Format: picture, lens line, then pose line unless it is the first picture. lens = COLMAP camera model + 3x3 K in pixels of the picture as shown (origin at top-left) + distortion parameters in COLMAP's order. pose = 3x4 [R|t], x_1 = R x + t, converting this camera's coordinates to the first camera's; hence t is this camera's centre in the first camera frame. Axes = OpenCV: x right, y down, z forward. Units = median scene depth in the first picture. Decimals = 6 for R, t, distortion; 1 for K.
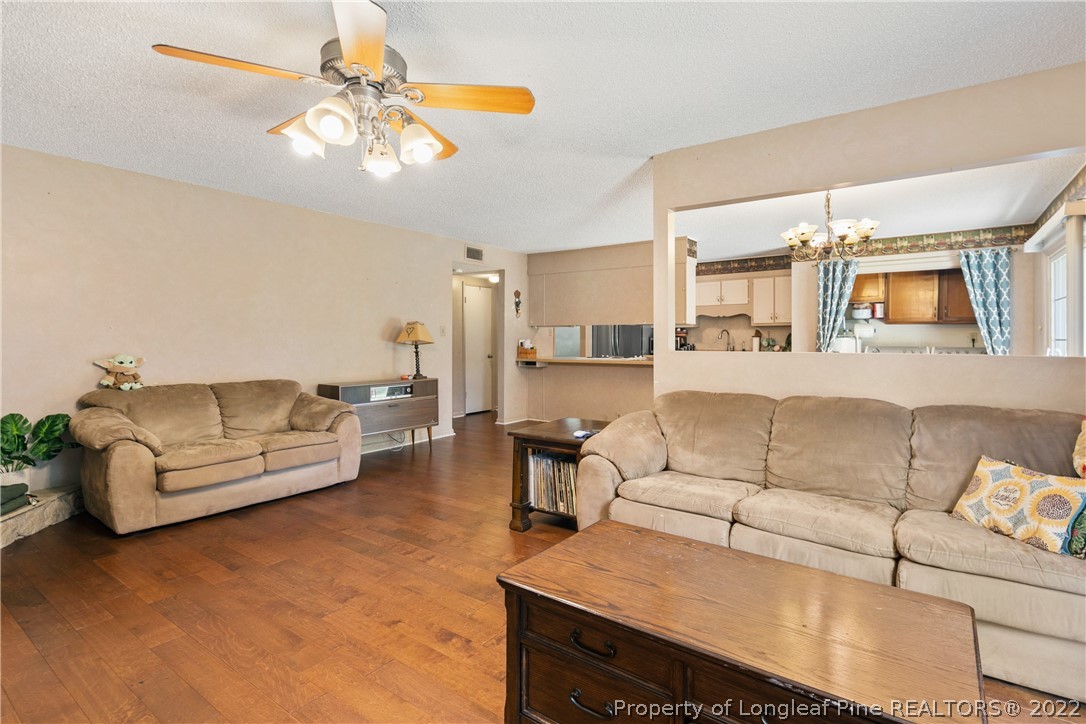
lens RADIAL K [[529.8, 0, 551.7], [0, 529.8, 345.8], [0, 0, 1]] dist [0.001073, -0.000340]
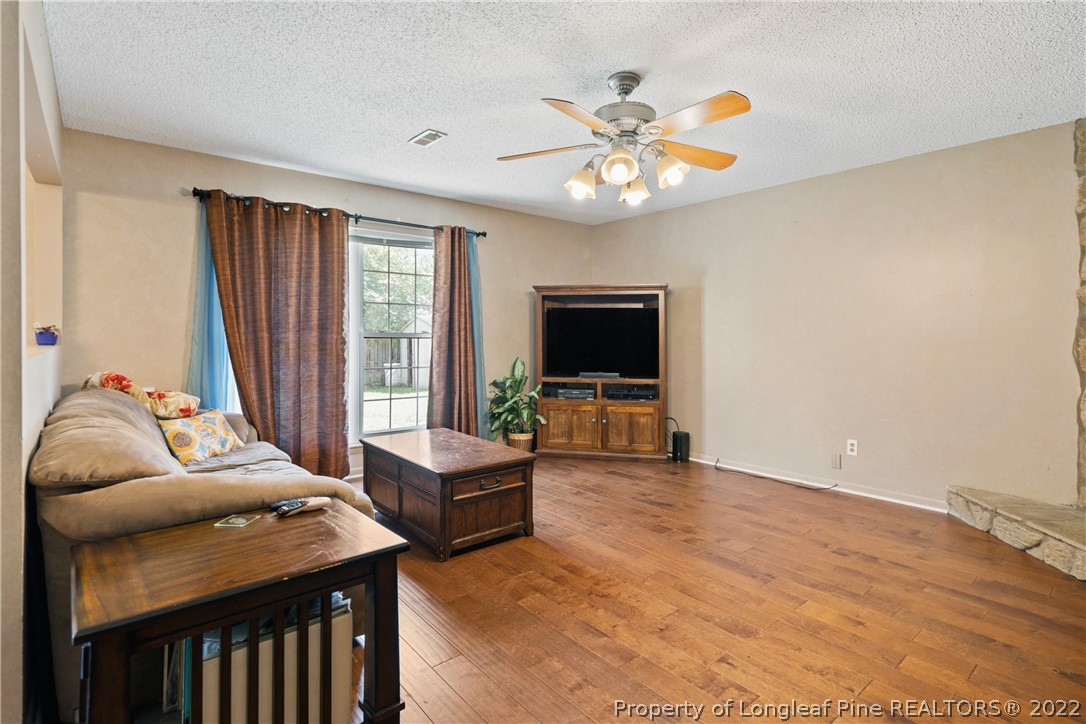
lens RADIAL K [[539.9, 0, 546.6], [0, 539.9, 336.5], [0, 0, 1]] dist [0.001444, -0.000889]
pose [[-0.967377, -0.003993, 0.253308, -0.168885], [0.000142, 0.999867, 0.016304, -0.008582], [-0.253339, 0.015808, -0.967248, 0.770188]]
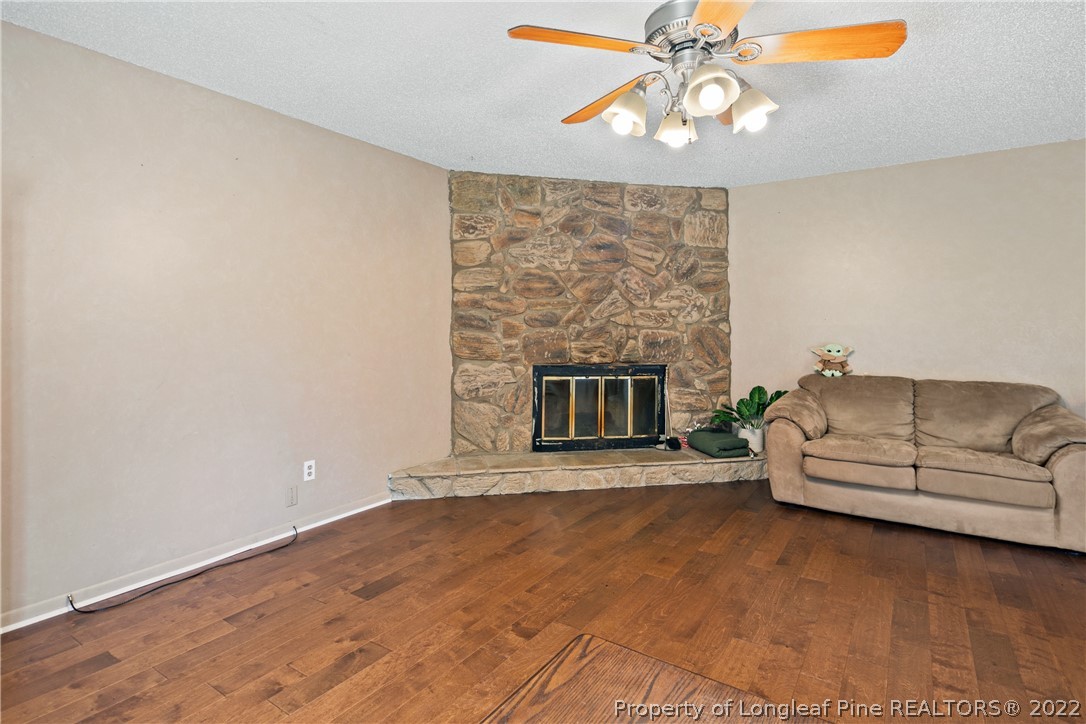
lens RADIAL K [[549.2, 0, 547.1], [0, 549.2, 322.5], [0, 0, 1]] dist [-0.001491, 0.015816]
pose [[0.063314, -0.012590, -0.997914, 0.183010], [-0.014882, 0.999797, -0.013558, -0.001775], [0.997883, 0.015710, 0.063114, 0.232735]]
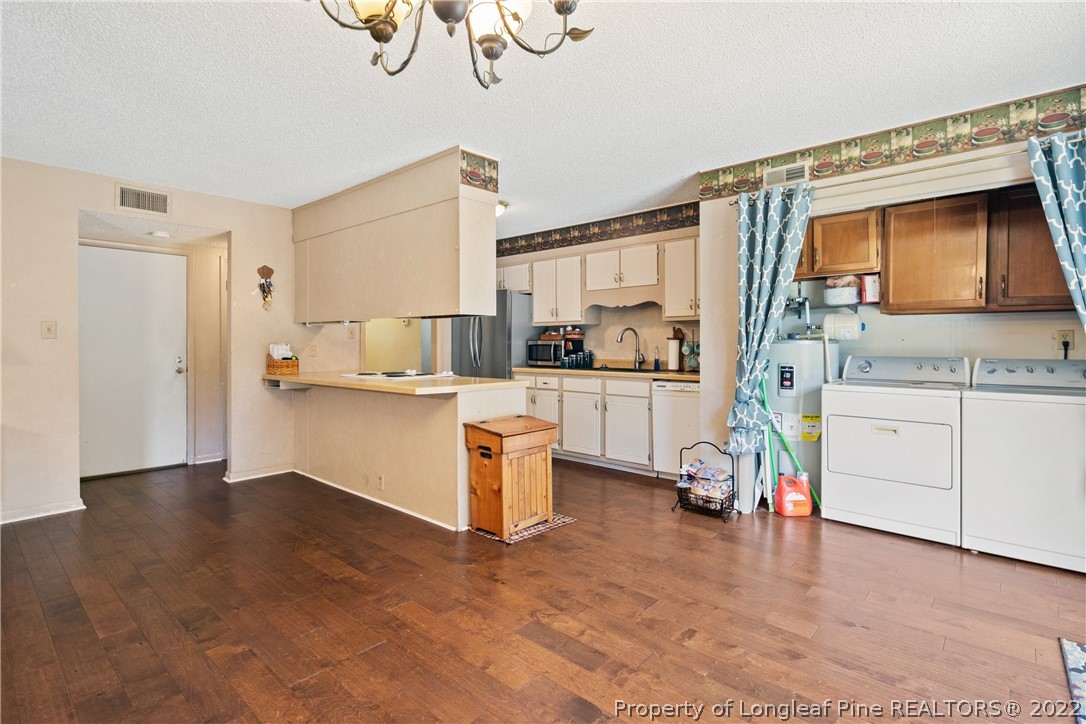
lens RADIAL K [[529.8, 0, 551.7], [0, 529.8, 345.8], [0, 0, 1]] dist [0.001073, -0.000340]
pose [[0.993830, -0.000608, -0.110912, 0.428494], [-0.000190, 0.999974, -0.007180, -0.007216], [0.110914, 0.007156, 0.993804, 0.525671]]
